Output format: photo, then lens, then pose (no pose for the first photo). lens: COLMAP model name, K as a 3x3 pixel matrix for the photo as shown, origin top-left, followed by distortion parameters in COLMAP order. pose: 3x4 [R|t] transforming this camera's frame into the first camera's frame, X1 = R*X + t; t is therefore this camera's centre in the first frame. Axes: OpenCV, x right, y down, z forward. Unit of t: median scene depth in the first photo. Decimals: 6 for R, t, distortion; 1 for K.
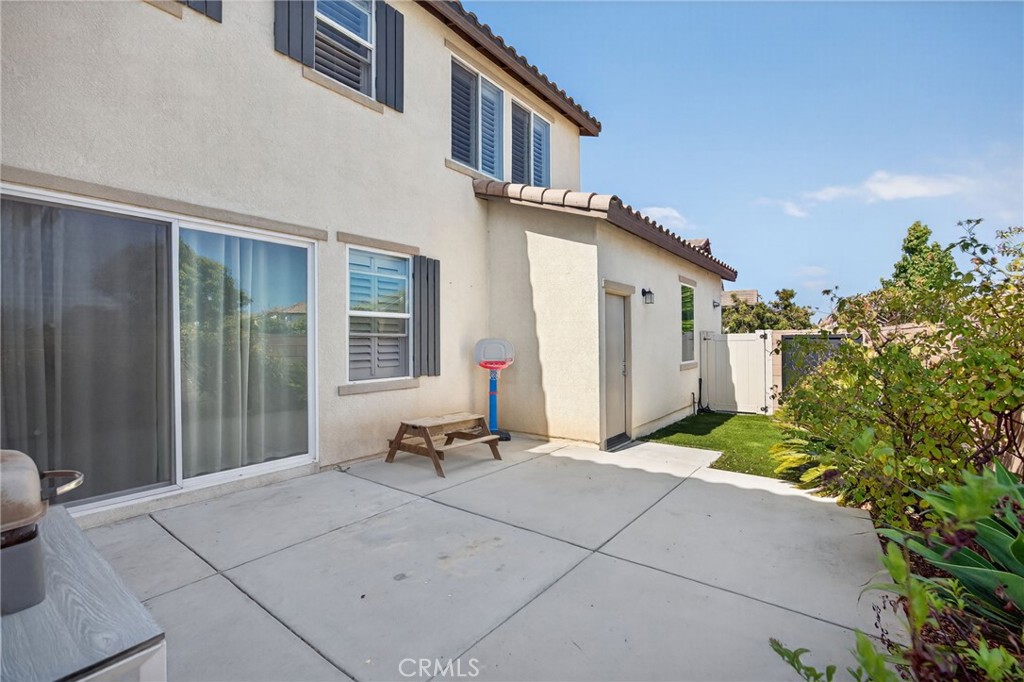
lens RADIAL K [[441.1, 0, 515.9], [0, 441.1, 345.5], [0, 0, 1]] dist [-0.016493, 0.001100]
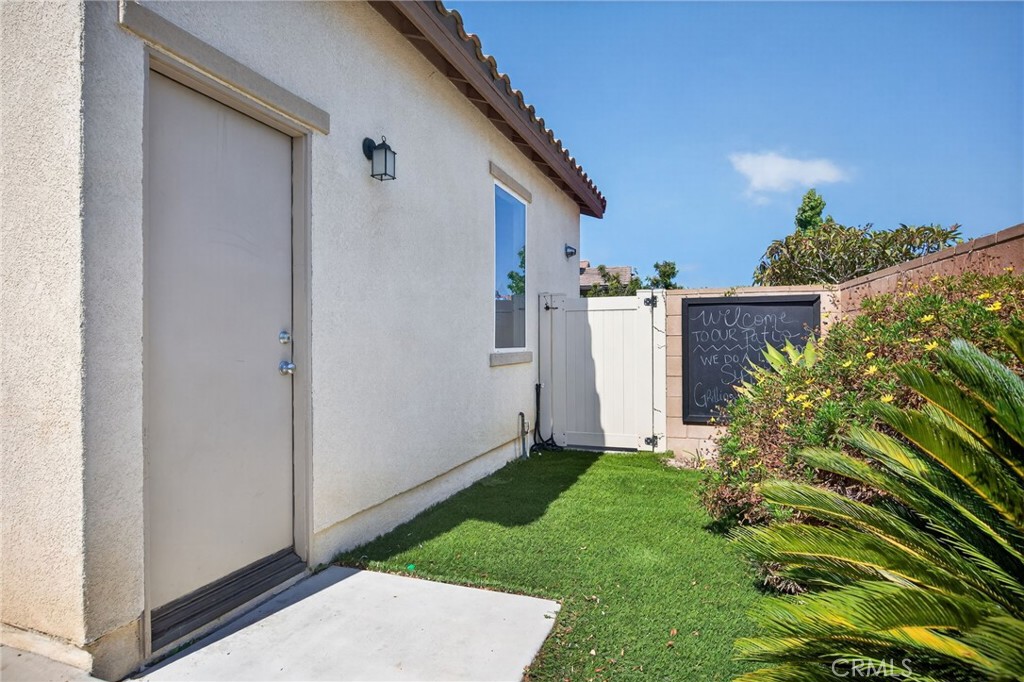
lens RADIAL K [[501.8, 0, 509.4], [0, 501.8, 339.8], [0, 0, 1]] dist [-0.007969, 0.001339]
pose [[0.962383, 0.013754, 0.271347, 0.239389], [-0.007757, 0.999702, -0.023161, 0.039273], [-0.271585, 0.020185, 0.962203, 0.468680]]
